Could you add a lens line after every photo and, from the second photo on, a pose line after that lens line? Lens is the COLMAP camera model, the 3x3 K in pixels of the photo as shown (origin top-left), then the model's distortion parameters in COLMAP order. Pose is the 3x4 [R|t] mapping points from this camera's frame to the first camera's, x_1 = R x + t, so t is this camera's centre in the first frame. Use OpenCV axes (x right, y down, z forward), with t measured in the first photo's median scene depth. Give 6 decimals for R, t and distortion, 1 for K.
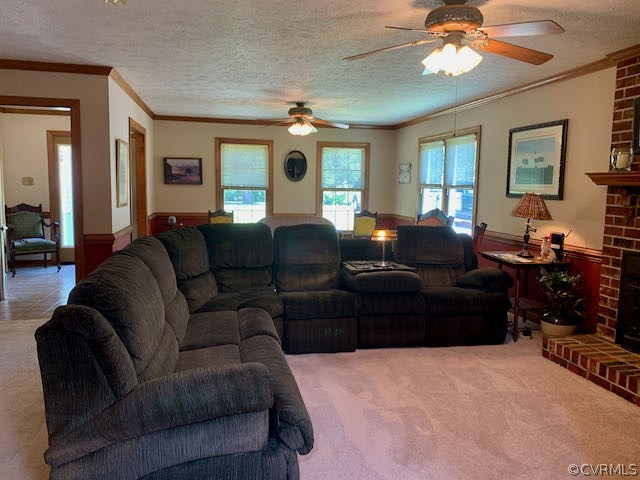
lens RADIAL K [[494.9, 0, 320.8], [0, 494.9, 228.7], [0, 0, 1]] dist [0.030711, -0.003896]
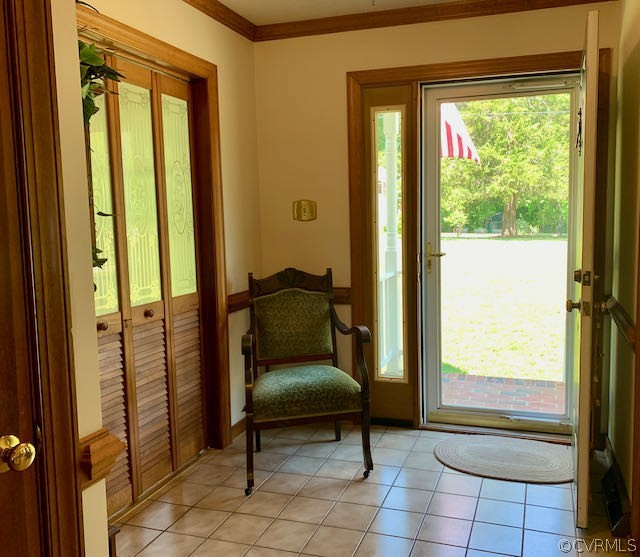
lens RADIAL K [[629.2, 0, 320.0], [0, 629.2, 278.5], [0, 0, 1]] dist [0.001010, 0.000362]
pose [[0.850254, 0.022836, -0.525876, -0.269769], [-0.016125, 0.999720, 0.017340, -0.043177], [0.526125, -0.006264, 0.850384, 0.504166]]
